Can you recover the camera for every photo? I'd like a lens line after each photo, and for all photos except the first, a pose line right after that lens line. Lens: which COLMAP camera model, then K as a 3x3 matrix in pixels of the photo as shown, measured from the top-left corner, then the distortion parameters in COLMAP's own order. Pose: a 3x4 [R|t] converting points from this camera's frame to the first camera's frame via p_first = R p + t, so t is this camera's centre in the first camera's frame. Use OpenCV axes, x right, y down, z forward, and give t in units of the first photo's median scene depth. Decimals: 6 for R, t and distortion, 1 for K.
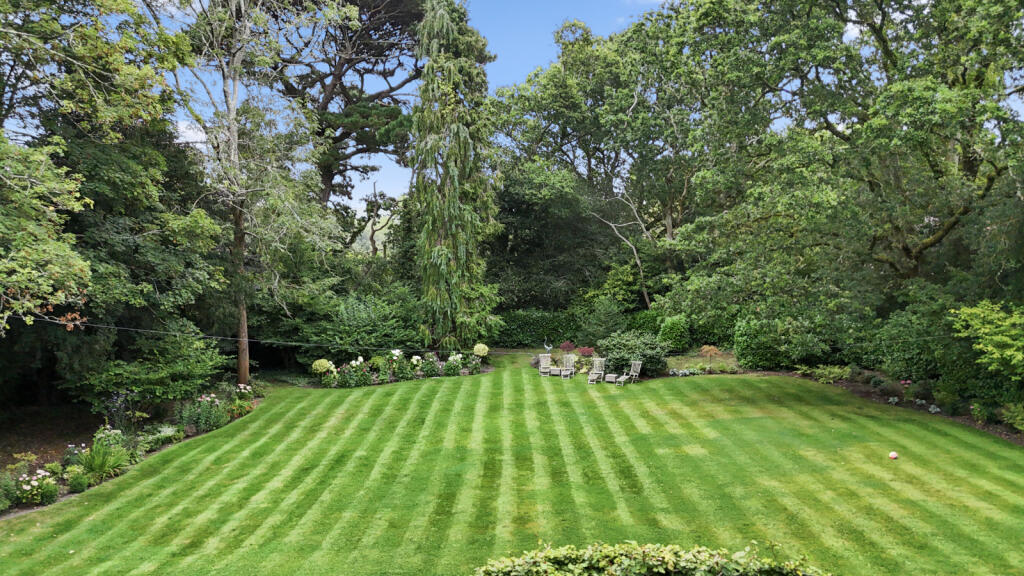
lens RADIAL K [[736.0, 0, 518.1], [0, 736.0, 279.5], [0, 0, 1]] dist [0.037579, -0.006363]
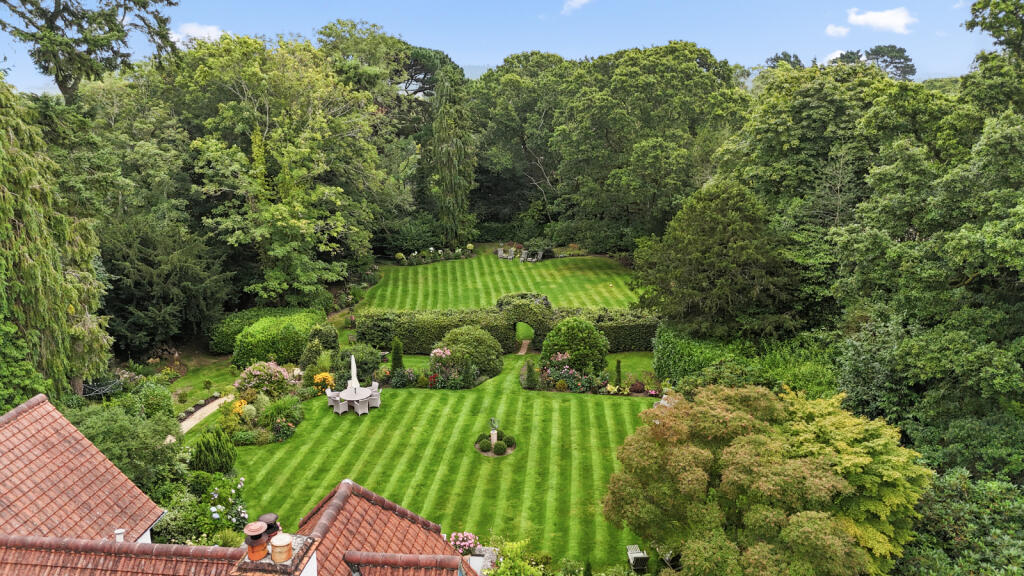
lens RADIAL K [[736.0, 0, 514.1], [0, 736.0, 286.6], [0, 0, 1]] dist [0.037579, -0.006363]
pose [[0.997015, -0.024634, 0.073176, -0.082838], [0.009701, 0.980196, 0.197794, -0.212094], [-0.076599, -0.196493, 0.977509, -1.122100]]
